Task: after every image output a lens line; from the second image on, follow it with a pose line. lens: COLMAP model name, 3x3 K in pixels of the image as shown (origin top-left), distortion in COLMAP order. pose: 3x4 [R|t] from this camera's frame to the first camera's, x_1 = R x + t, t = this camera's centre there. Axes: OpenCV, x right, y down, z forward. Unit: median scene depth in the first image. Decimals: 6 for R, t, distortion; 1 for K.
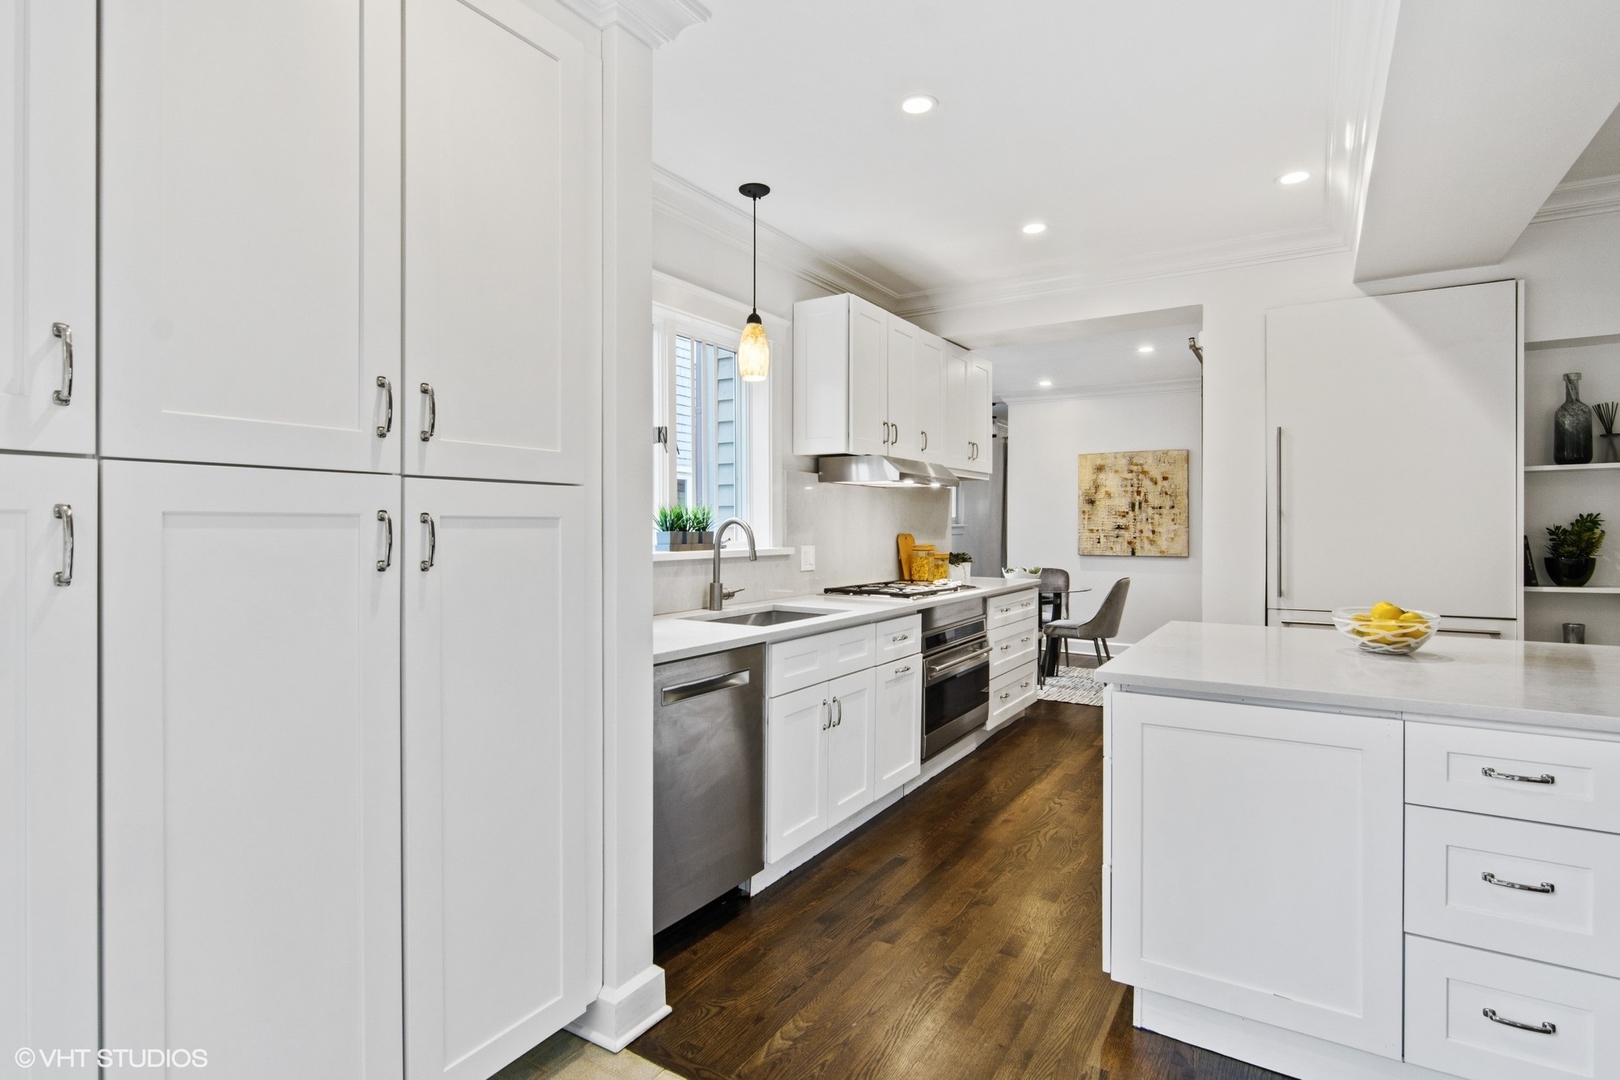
lens RADIAL K [[819.0, 0, 753.0], [0, 819.0, 529.2], [0, 0, 1]] dist [-0.021909, 0.000226]
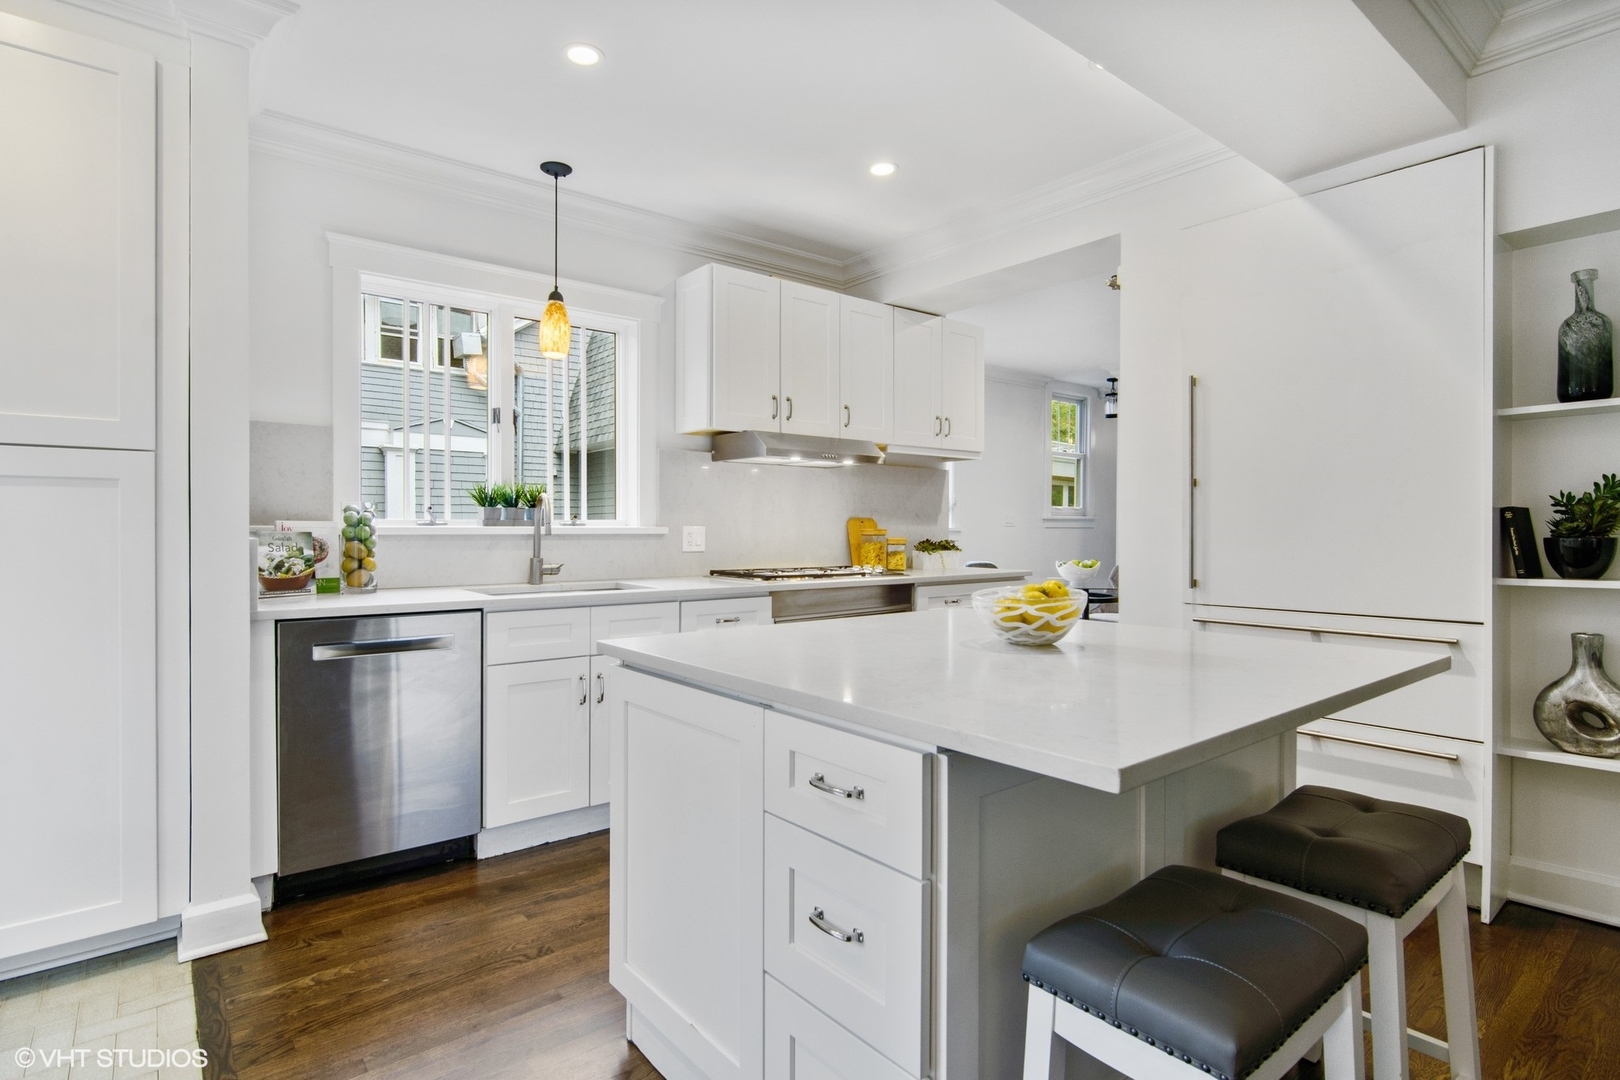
lens RADIAL K [[819.0, 0, 802.2], [0, 819.0, 537.5], [0, 0, 1]] dist [-0.021909, 0.000226]
pose [[0.951415, 0.004831, -0.307873, 0.587108], [-0.003391, 0.999981, 0.005213, 0.033657], [0.307892, -0.003916, 0.951413, 0.131080]]
